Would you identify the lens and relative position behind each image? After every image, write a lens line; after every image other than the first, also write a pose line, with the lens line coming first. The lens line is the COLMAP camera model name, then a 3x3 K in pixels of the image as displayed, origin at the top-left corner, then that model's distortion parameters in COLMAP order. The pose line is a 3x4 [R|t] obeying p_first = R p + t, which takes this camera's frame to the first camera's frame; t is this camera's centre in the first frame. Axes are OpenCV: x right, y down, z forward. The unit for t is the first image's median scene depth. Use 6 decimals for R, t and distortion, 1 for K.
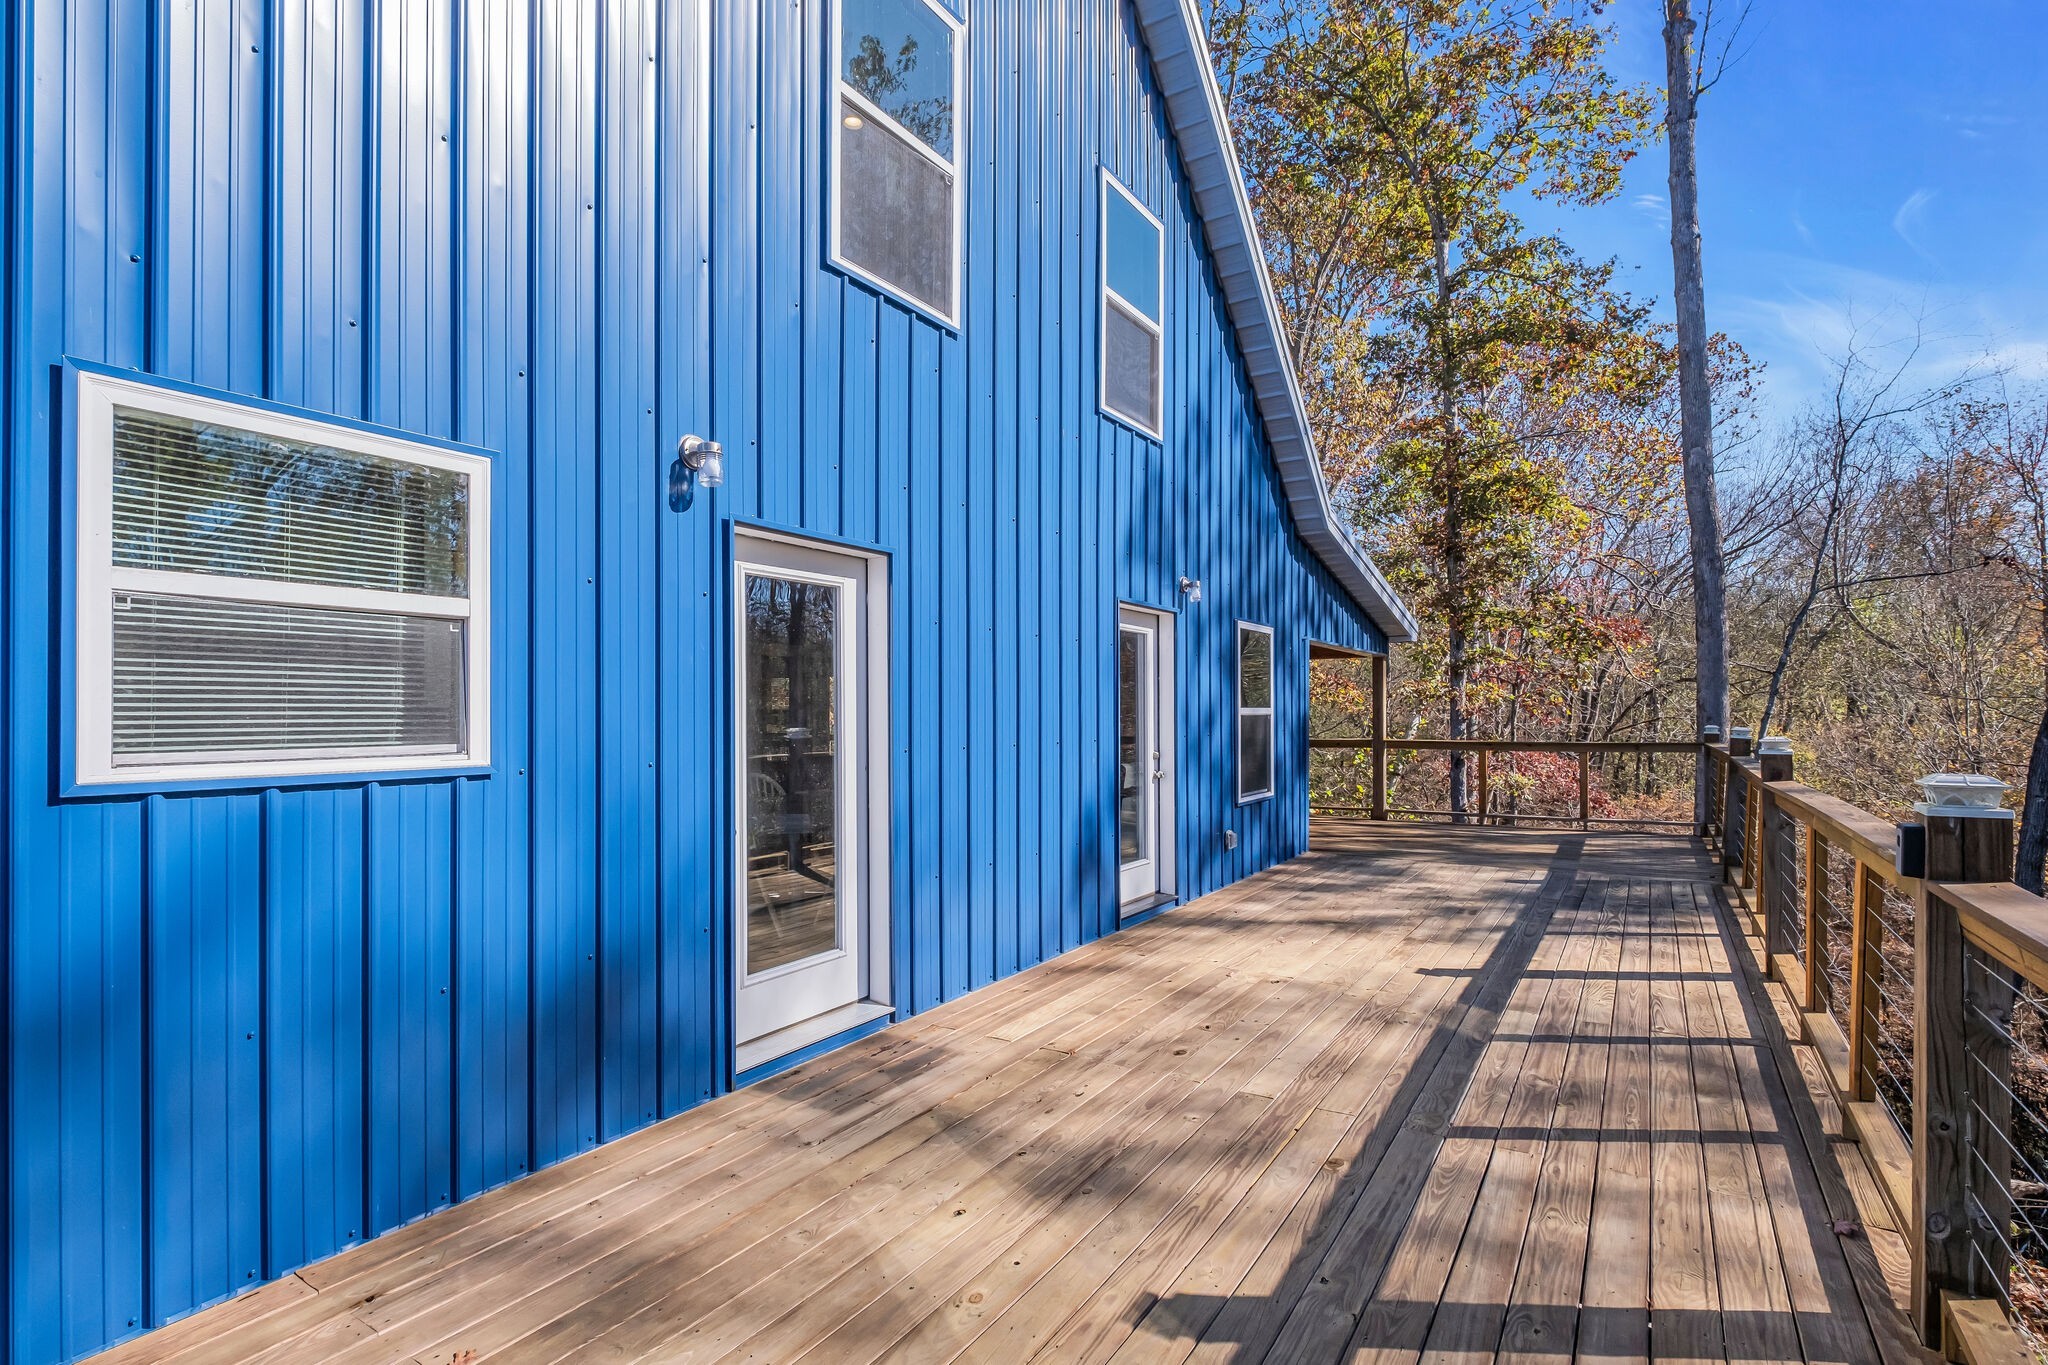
lens RADIAL K [[1177.2, 0, 1025.3], [0, 1177.2, 700.7], [0, 0, 1]] dist [0.014818, 0.000382]
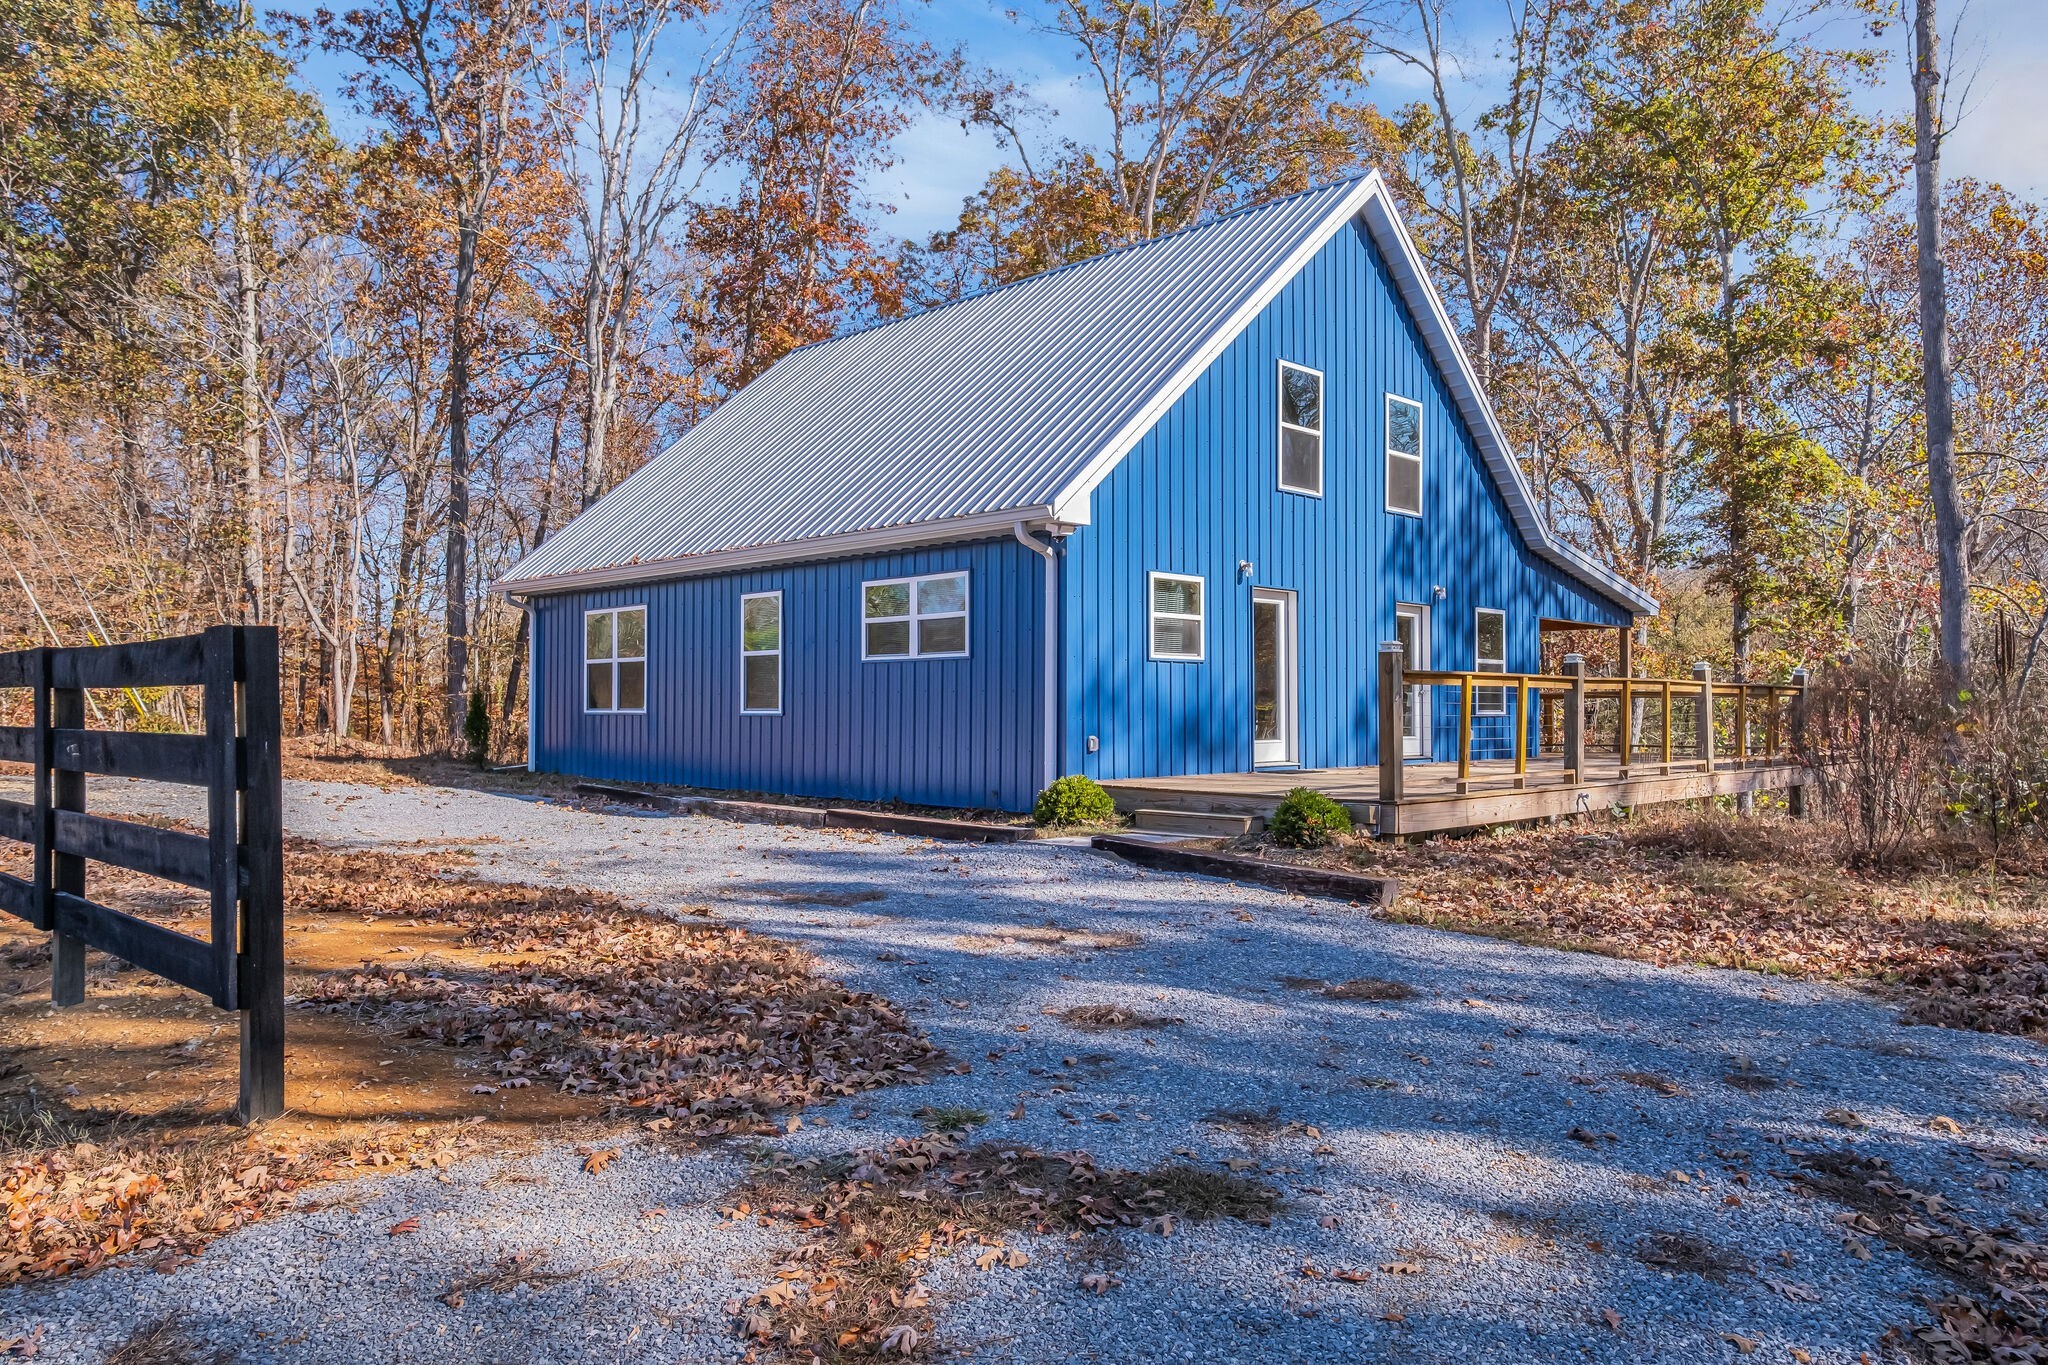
lens RADIAL K [[1177.2, 0, 1025.3], [0, 1177.2, 700.7], [0, 0, 1]] dist [0.014818, 0.000382]
pose [[0.967804, -0.004081, -0.251671, -0.029171], [0.007883, 0.999870, 0.014101, 0.053895], [0.251581, -0.015631, 0.967710, -1.163026]]
